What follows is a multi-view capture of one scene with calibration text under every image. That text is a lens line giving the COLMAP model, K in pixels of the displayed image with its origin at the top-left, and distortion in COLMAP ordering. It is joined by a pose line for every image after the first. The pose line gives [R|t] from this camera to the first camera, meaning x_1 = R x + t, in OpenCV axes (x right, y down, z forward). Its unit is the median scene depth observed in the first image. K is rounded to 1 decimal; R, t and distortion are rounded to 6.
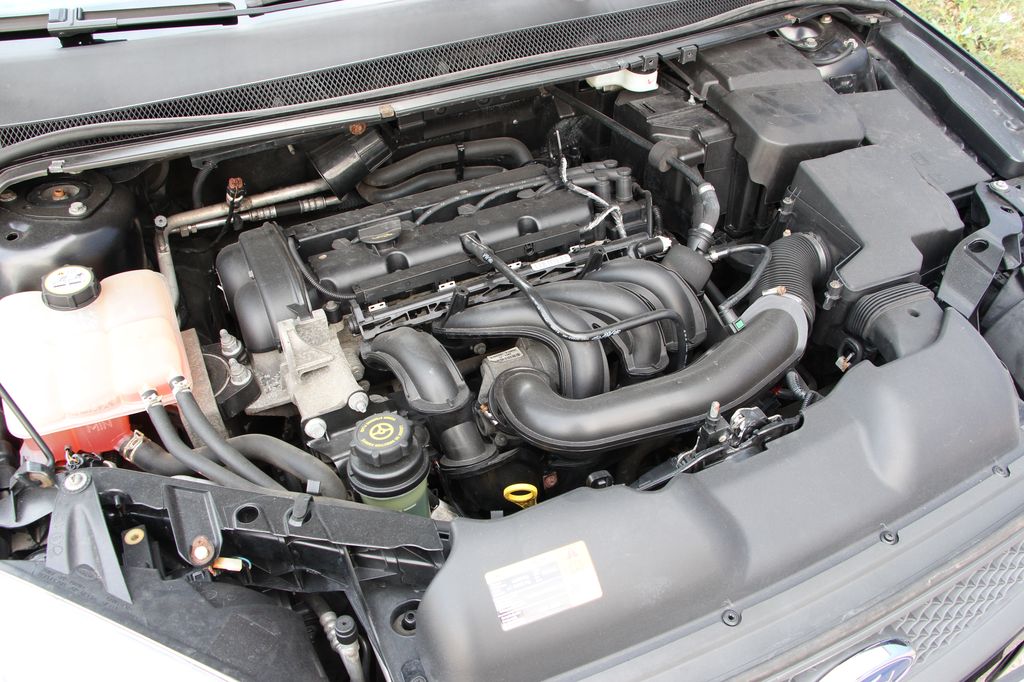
lens RADIAL K [[861.1, 0, 525.6], [0, 861.1, 336.8], [0, 0, 1]] dist [-0.167544, 0.152061]
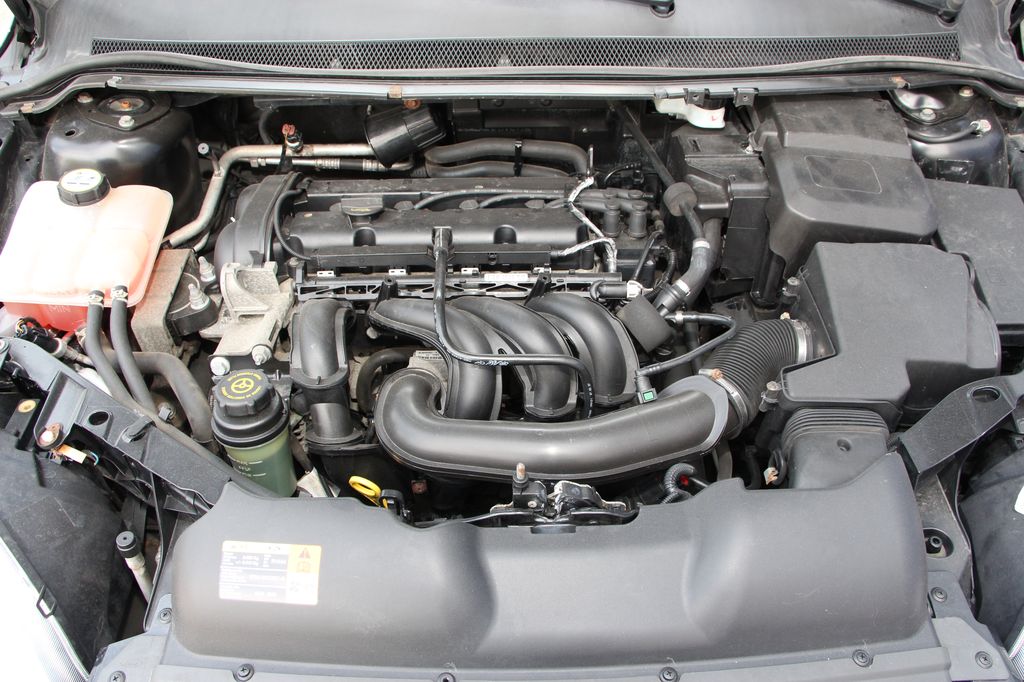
lens RADIAL K [[861.1, 0, 525.6], [0, 861.1, 336.8], [0, 0, 1]] dist [-0.167544, 0.152061]
pose [[0.911767, 0.284845, -0.295878, 0.347546], [-0.278356, 0.958291, 0.064784, -0.088527], [0.301991, 0.023291, 0.953026, 0.076803]]
